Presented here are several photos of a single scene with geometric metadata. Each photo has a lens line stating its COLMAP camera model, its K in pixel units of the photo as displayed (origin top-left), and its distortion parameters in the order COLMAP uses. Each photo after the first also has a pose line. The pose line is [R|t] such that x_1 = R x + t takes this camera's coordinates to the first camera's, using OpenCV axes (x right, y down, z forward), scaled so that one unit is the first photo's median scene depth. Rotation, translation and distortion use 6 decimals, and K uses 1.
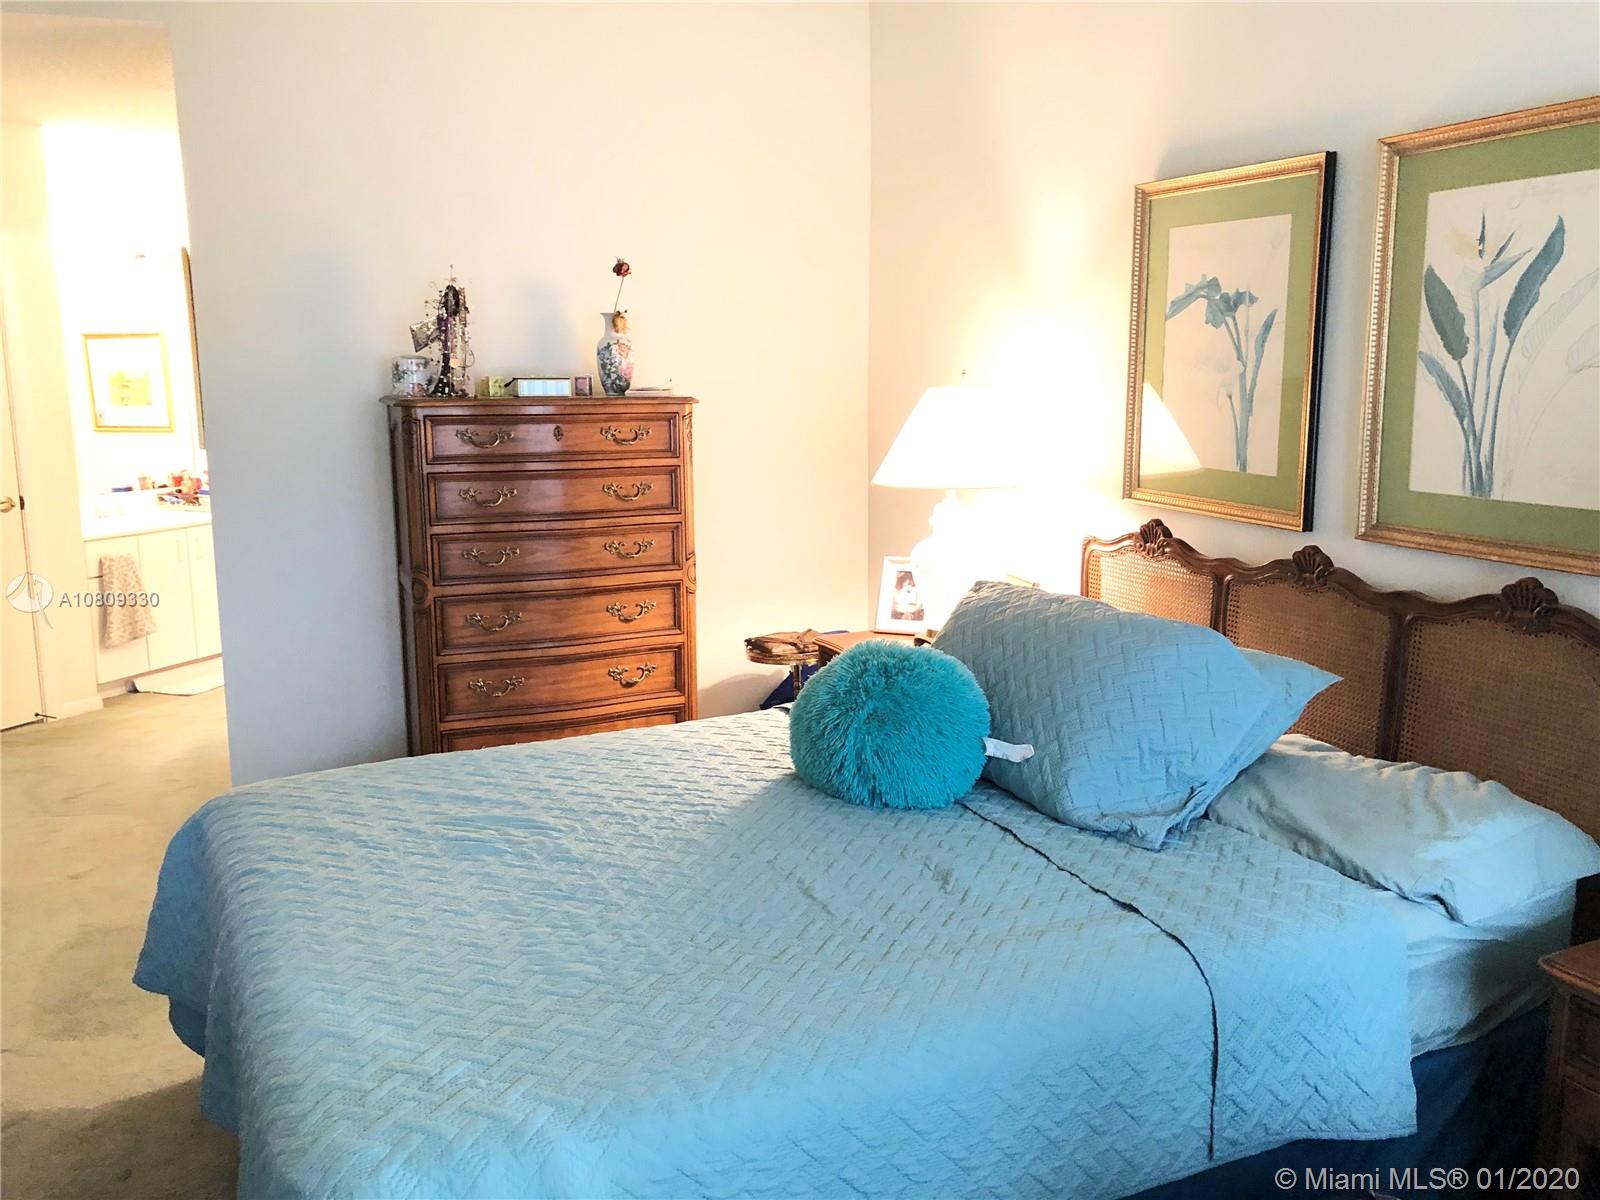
lens RADIAL K [[1313.8, 0, 800.6], [0, 1313.8, 597.8], [0, 0, 1]] dist [0.005729, 0.007527]
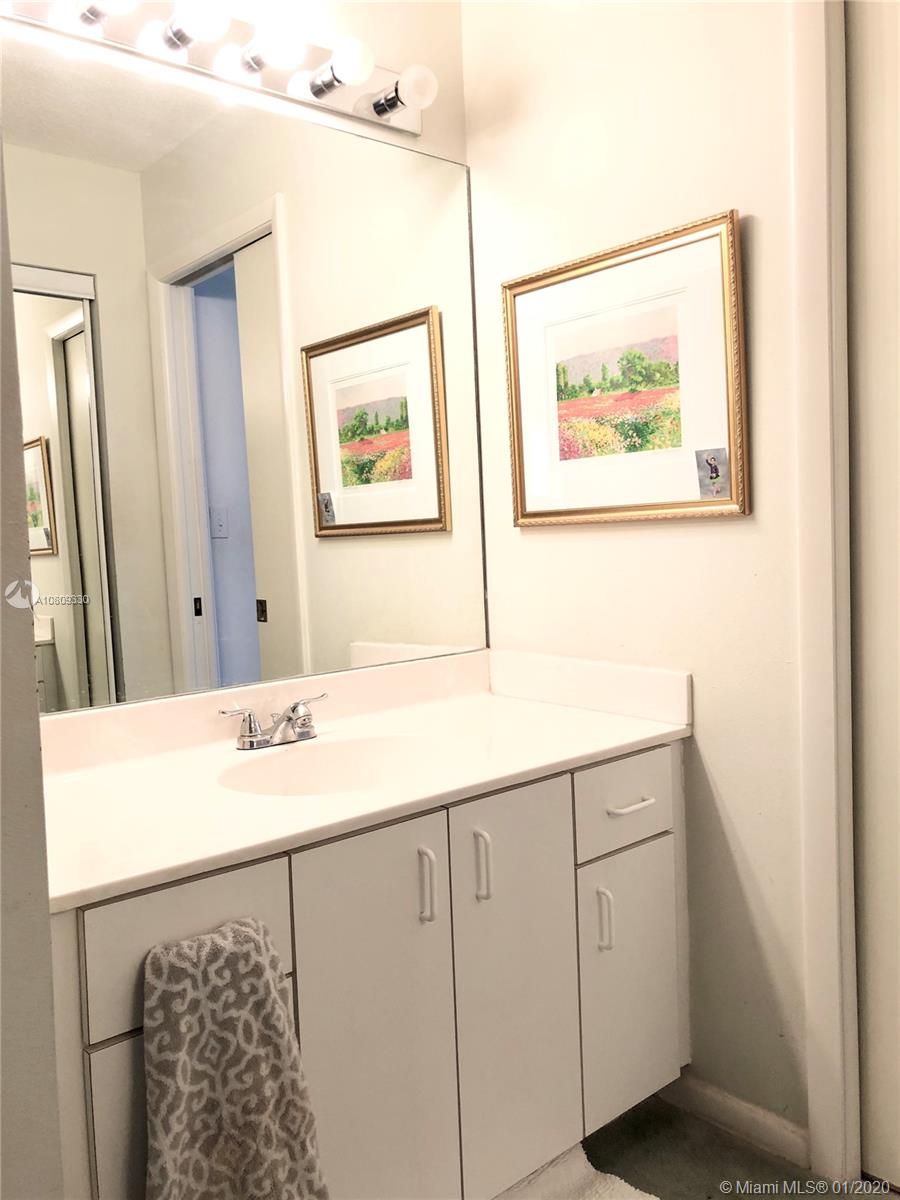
lens RADIAL K [[985.3, 0, 450.1], [0, 985.3, 597.6], [0, 0, 1]] dist [0.005729, 0.007527]
pose [[0.885345, 0.006987, -0.464882, -0.472490], [-0.048782, 0.995764, -0.077937, -0.114026], [0.462369, 0.091679, 0.881936, 1.043382]]
